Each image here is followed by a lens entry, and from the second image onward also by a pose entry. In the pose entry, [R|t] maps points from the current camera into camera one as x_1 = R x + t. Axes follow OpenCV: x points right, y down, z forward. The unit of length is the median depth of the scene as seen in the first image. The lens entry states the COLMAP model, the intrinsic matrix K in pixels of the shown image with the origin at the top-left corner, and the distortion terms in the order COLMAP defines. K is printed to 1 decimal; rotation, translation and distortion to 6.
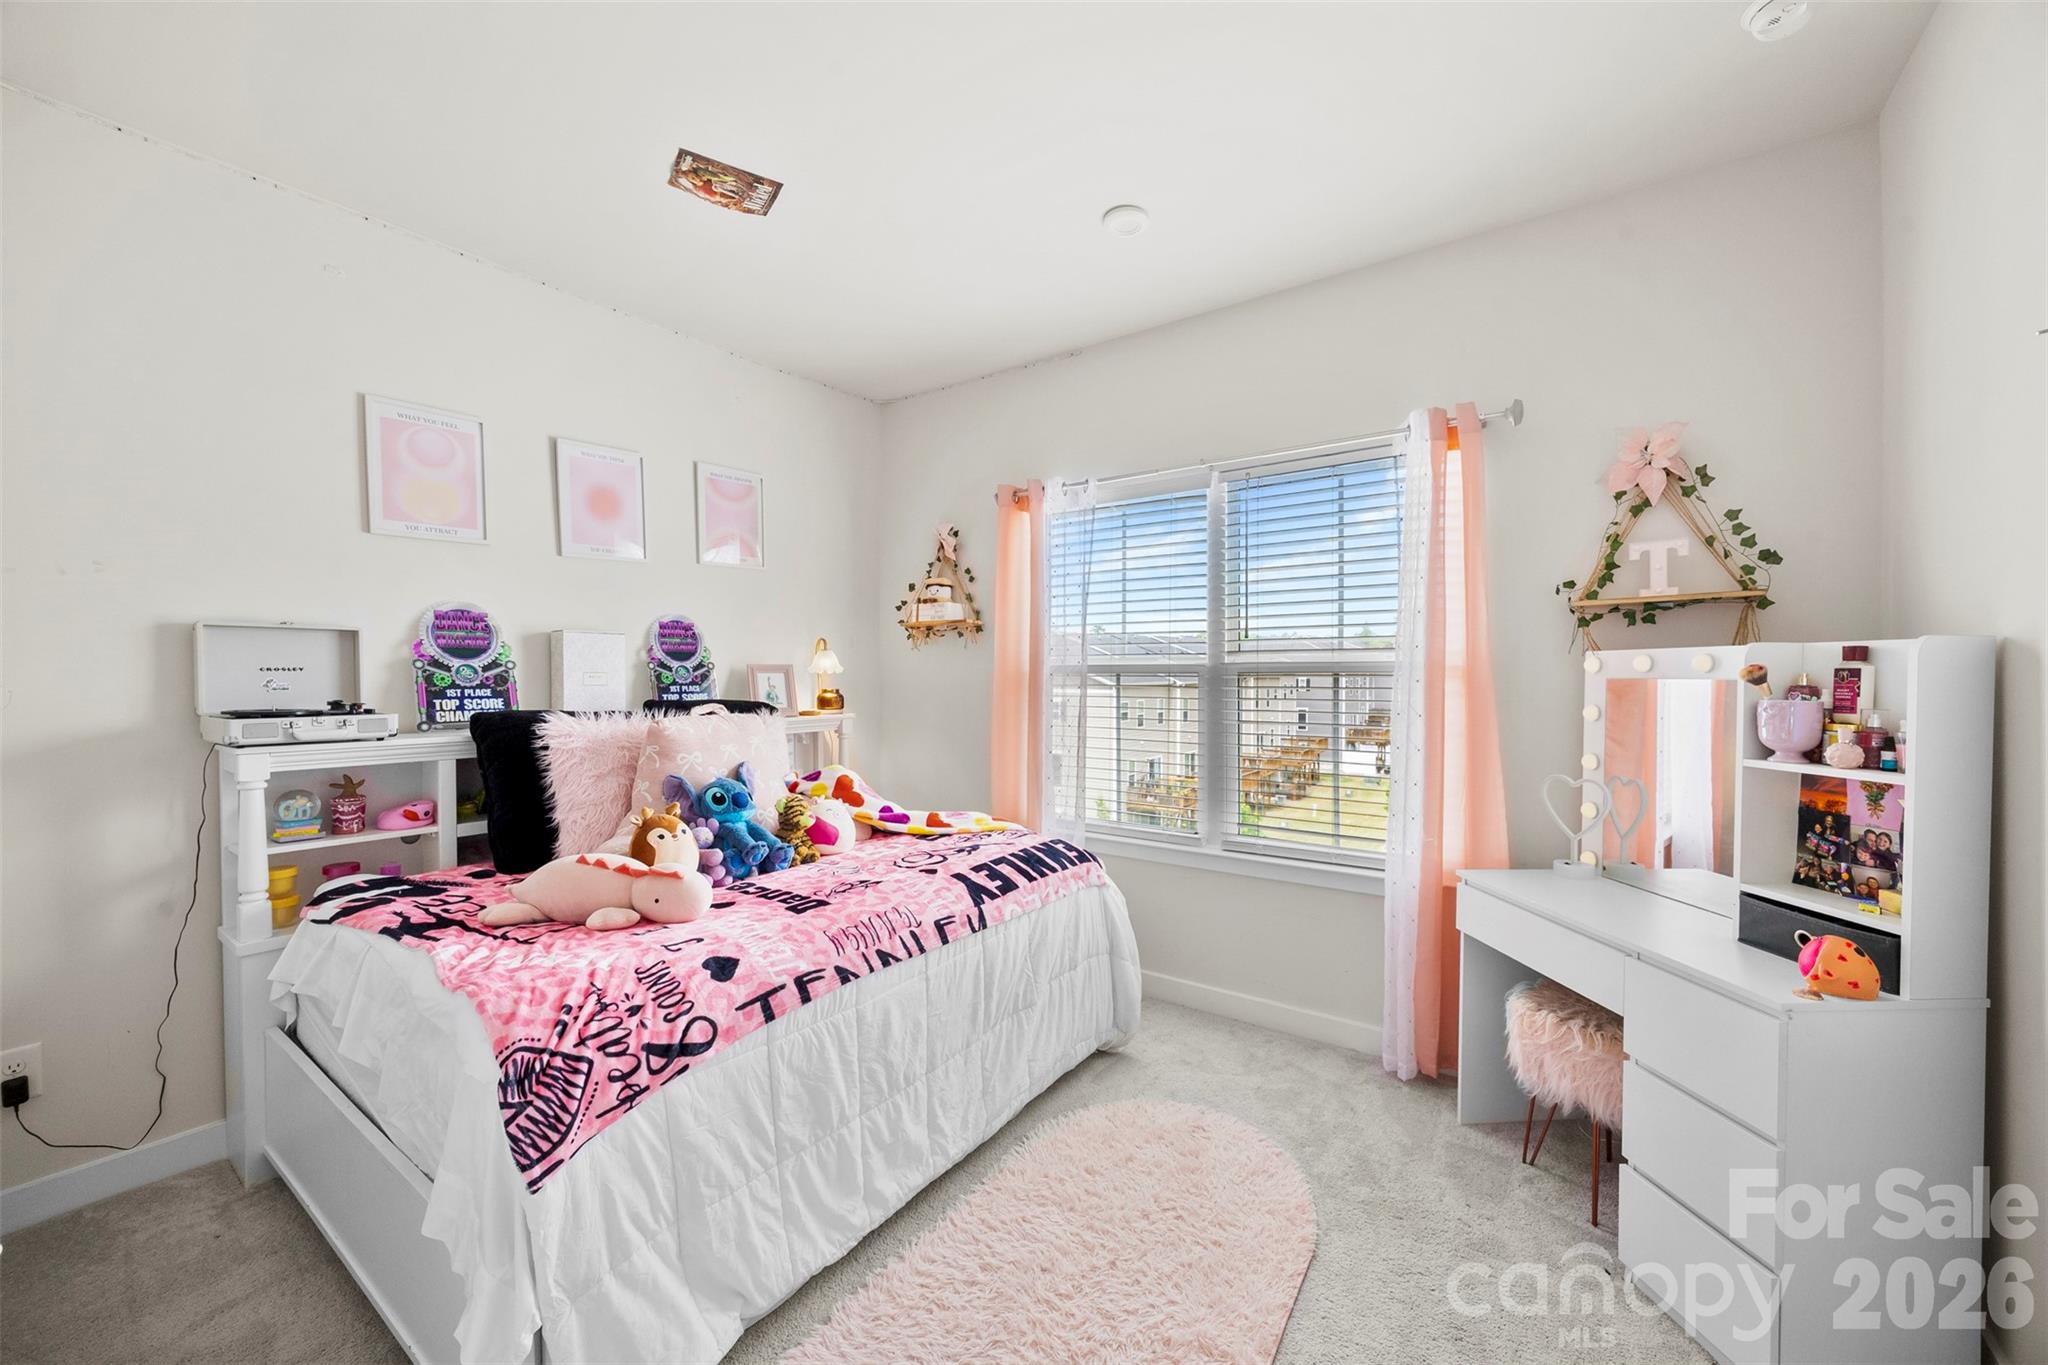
lens RADIAL K [[808.6, 0, 1045.1], [0, 808.6, 683.9], [0, 0, 1]] dist [-0.000376, -0.000176]
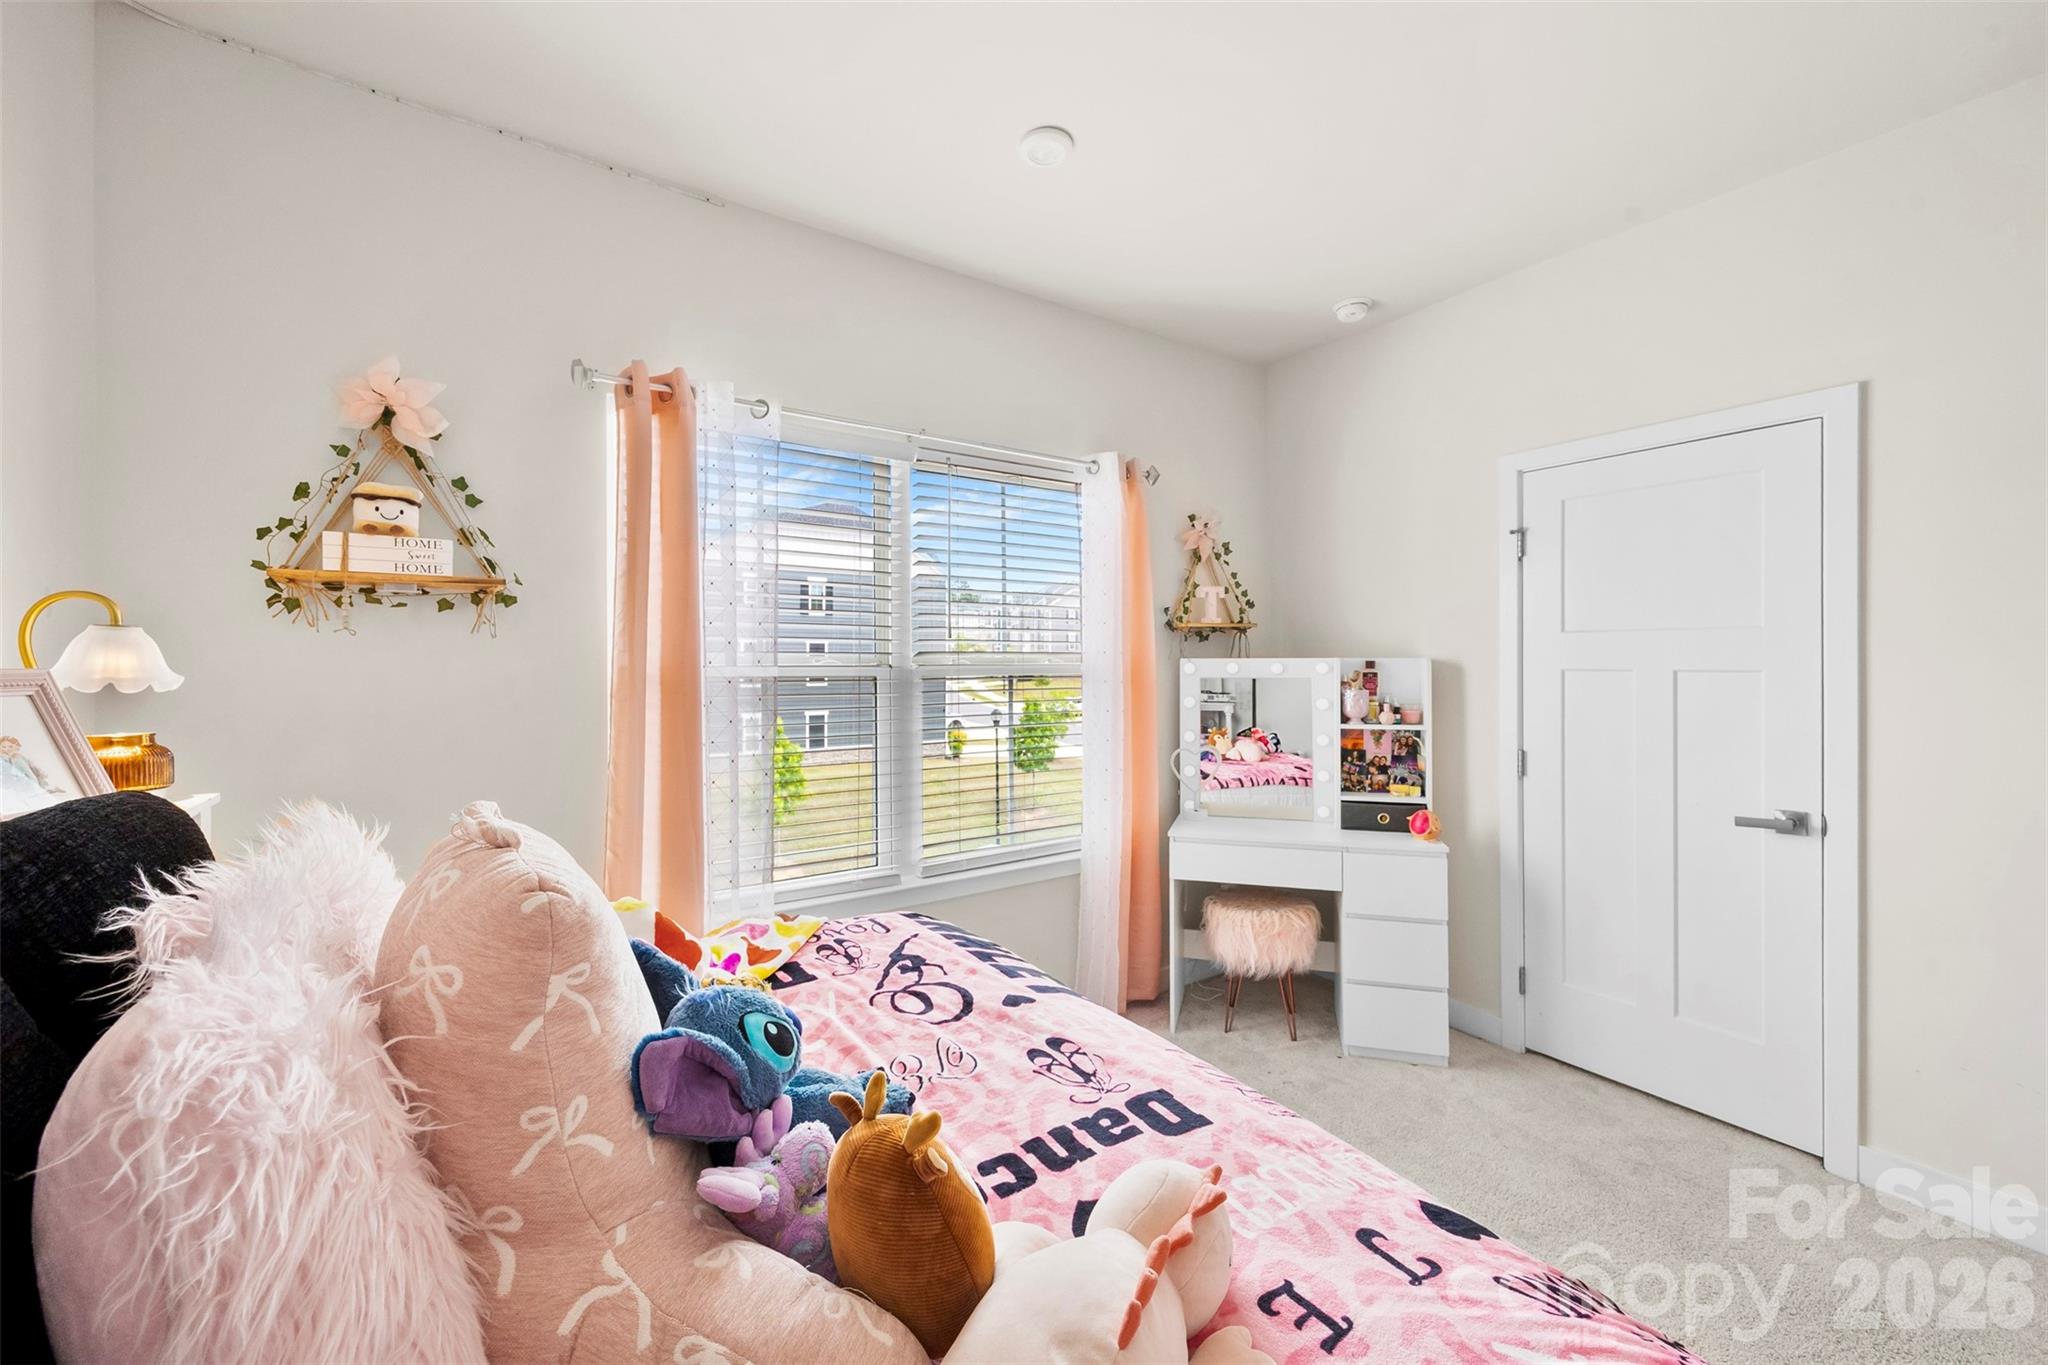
lens RADIAL K [[802.2, 0, 1044.6], [0, 802.2, 662.4], [0, 0, 1]] dist [-0.000249, -0.000065]
pose [[0.327182, 0.003818, 0.944954, -0.797533], [0.014944, 0.999846, -0.009214, -0.027343], [-0.944843, 0.017136, 0.327075, 0.848534]]
